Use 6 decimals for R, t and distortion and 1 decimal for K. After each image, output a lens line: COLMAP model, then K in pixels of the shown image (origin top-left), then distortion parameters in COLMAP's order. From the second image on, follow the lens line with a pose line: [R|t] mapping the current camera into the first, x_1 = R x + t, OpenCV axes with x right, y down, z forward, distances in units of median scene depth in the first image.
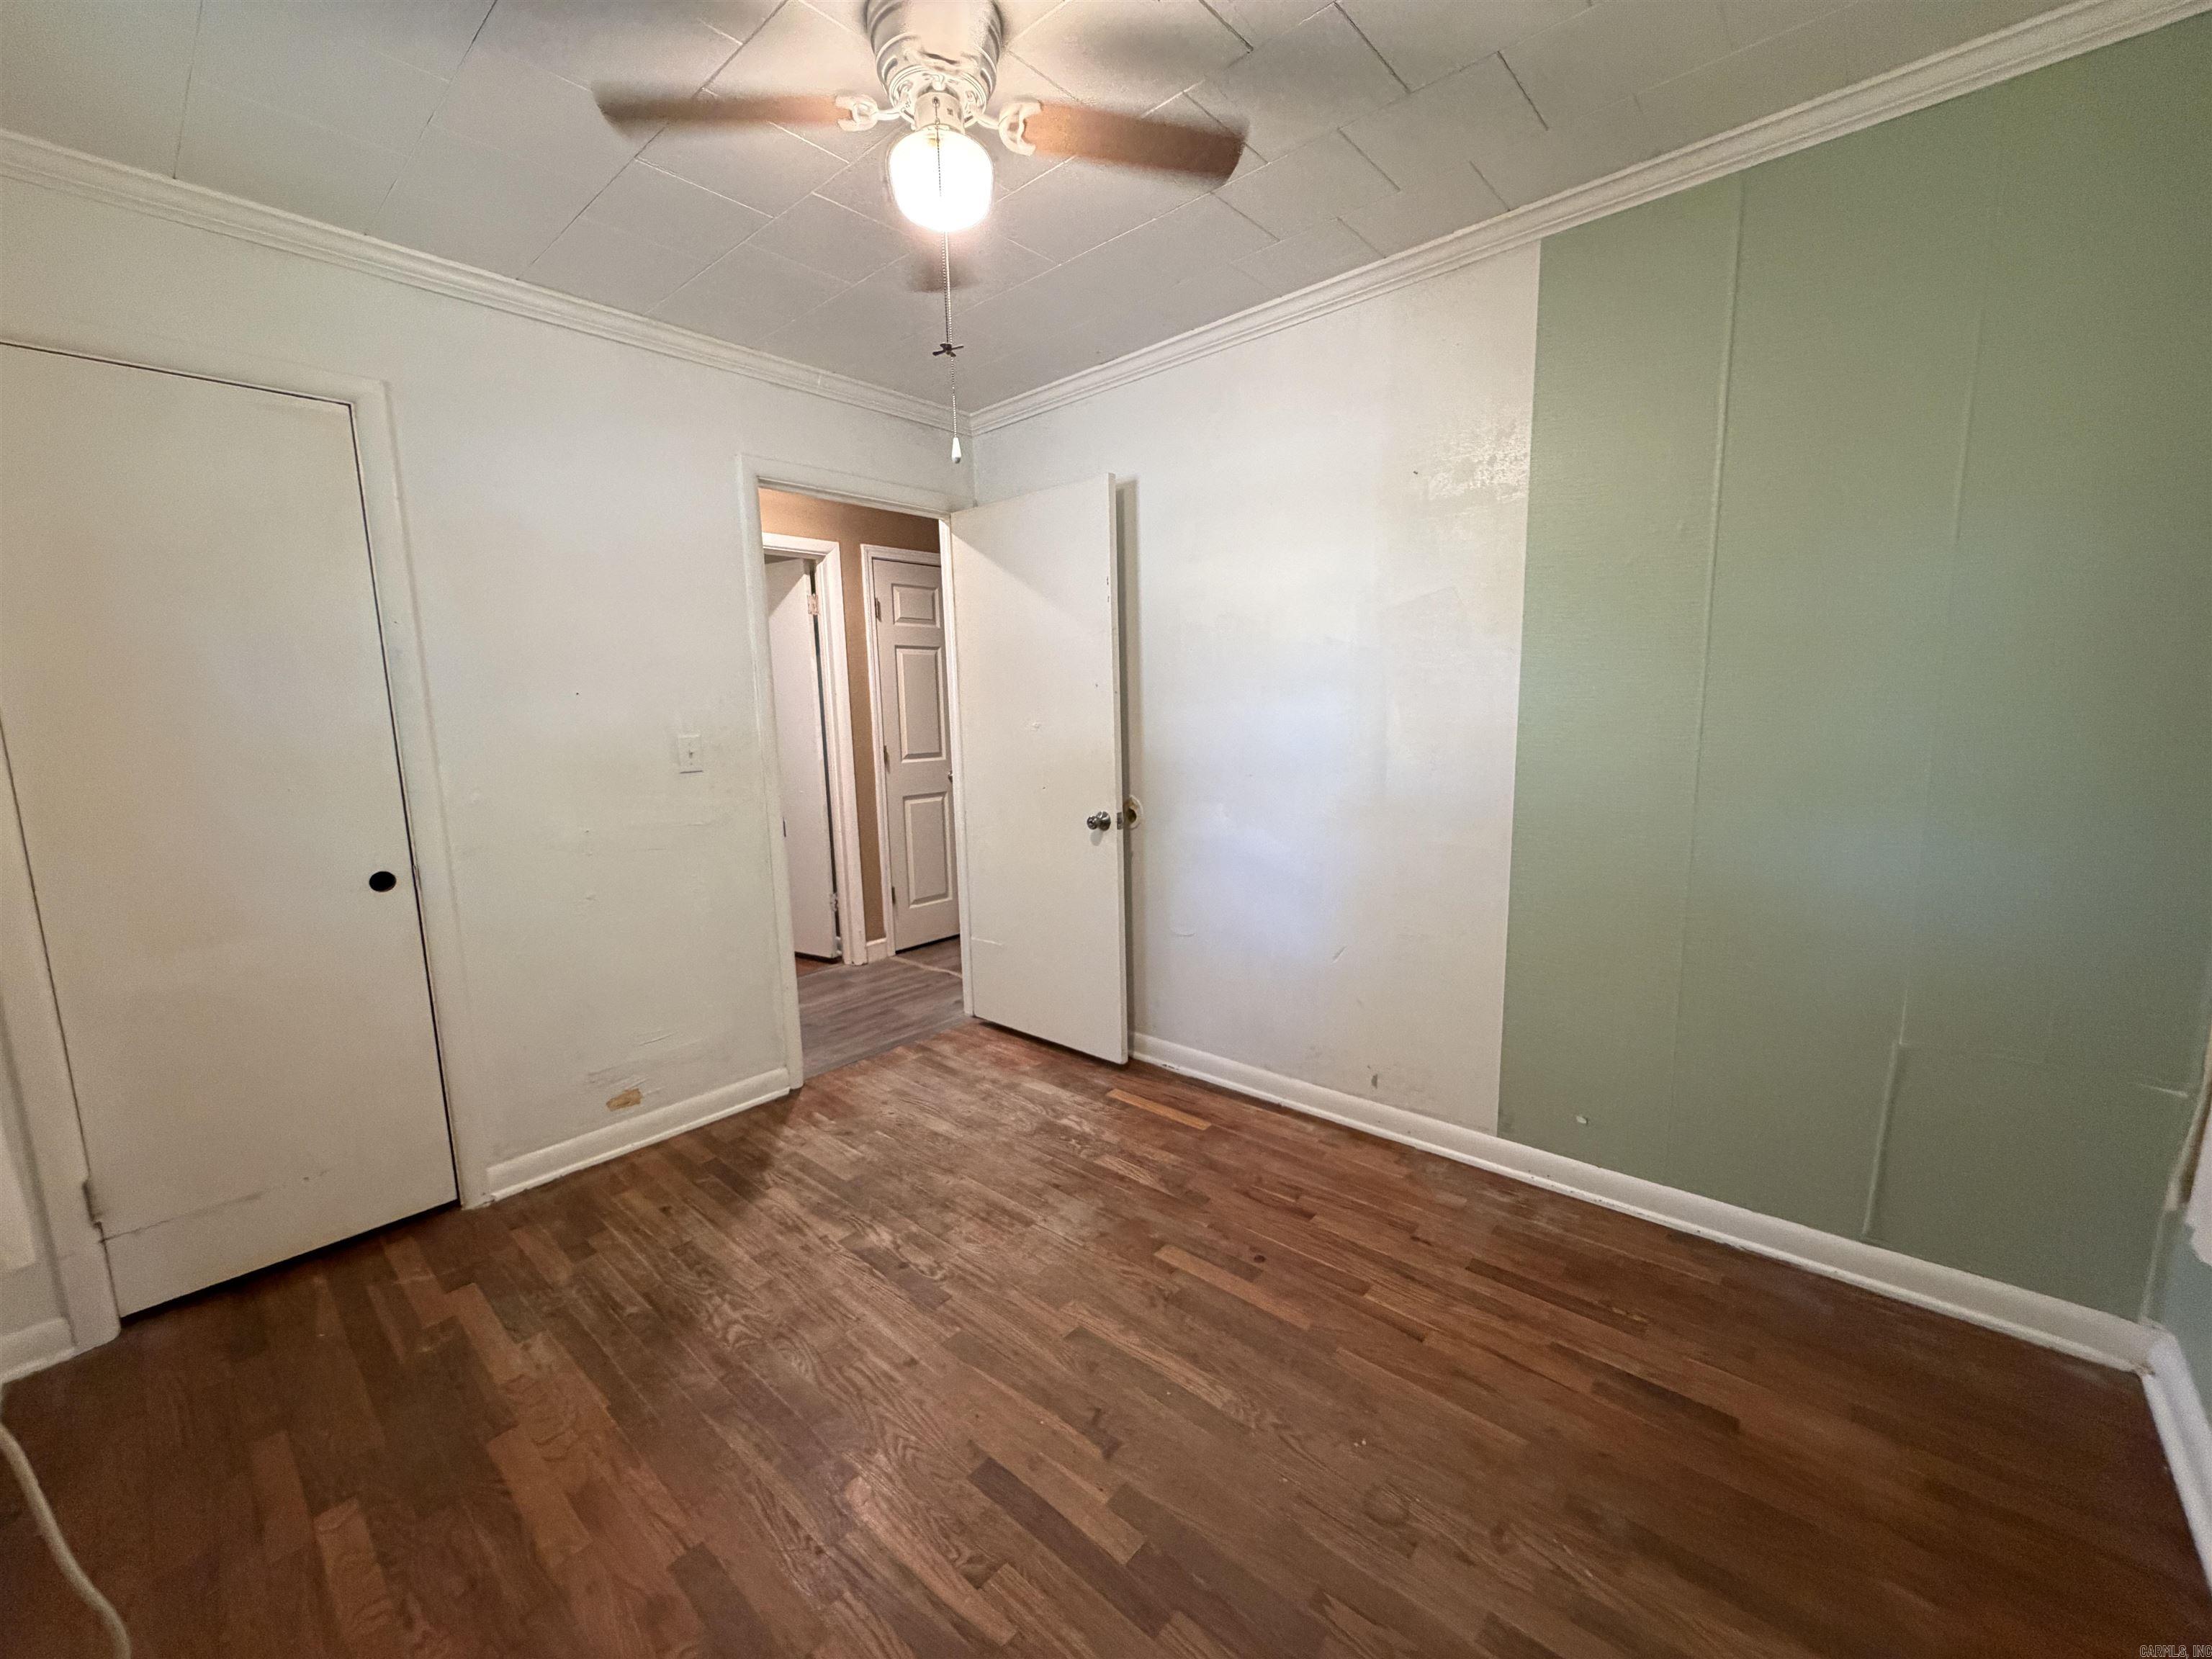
lens RADIAL K [[879.5, 0, 1115.4], [0, 879.5, 837.5], [0, 0, 1]] dist [-0.001116, 0.000309]
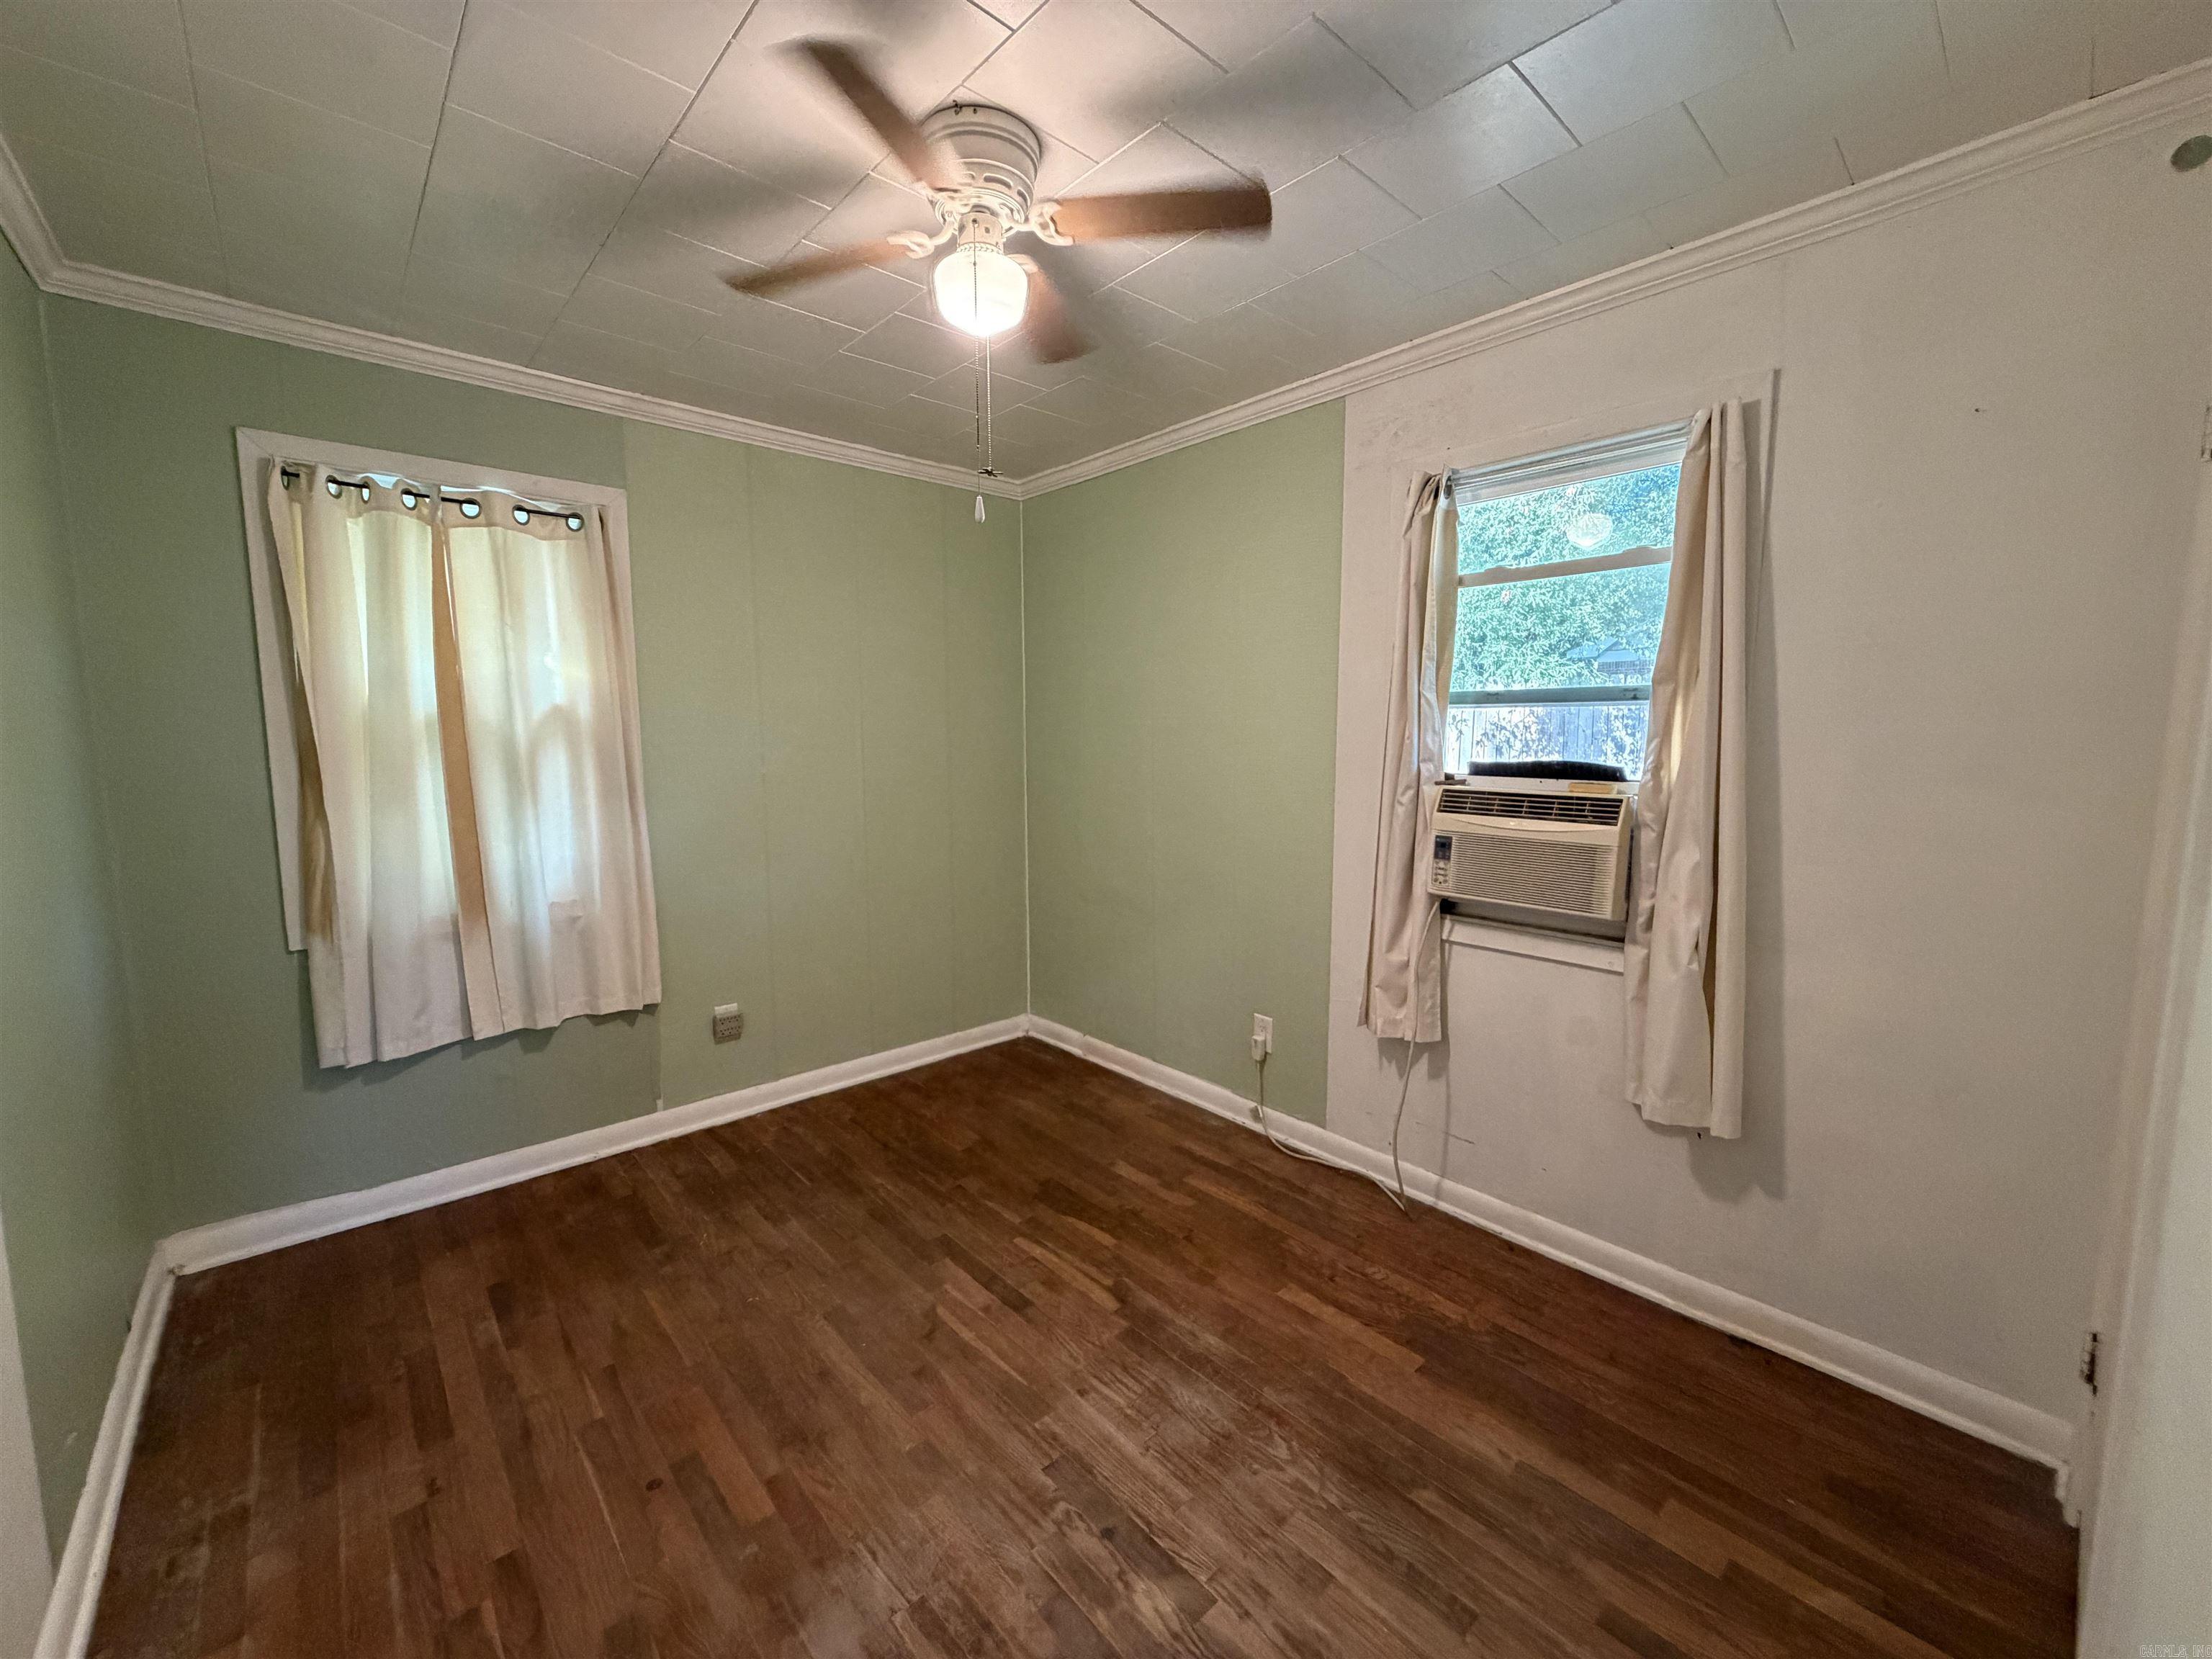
lens RADIAL K [[879.5, 0, 1107.4], [0, 879.5, 831.9], [0, 0, 1]] dist [-0.001116, 0.000309]
pose [[-0.992198, 0.014558, 0.123818, -0.364256], [0.046431, 0.964862, 0.258622, -0.281958], [-0.115703, 0.262353, -0.958010, 1.659803]]
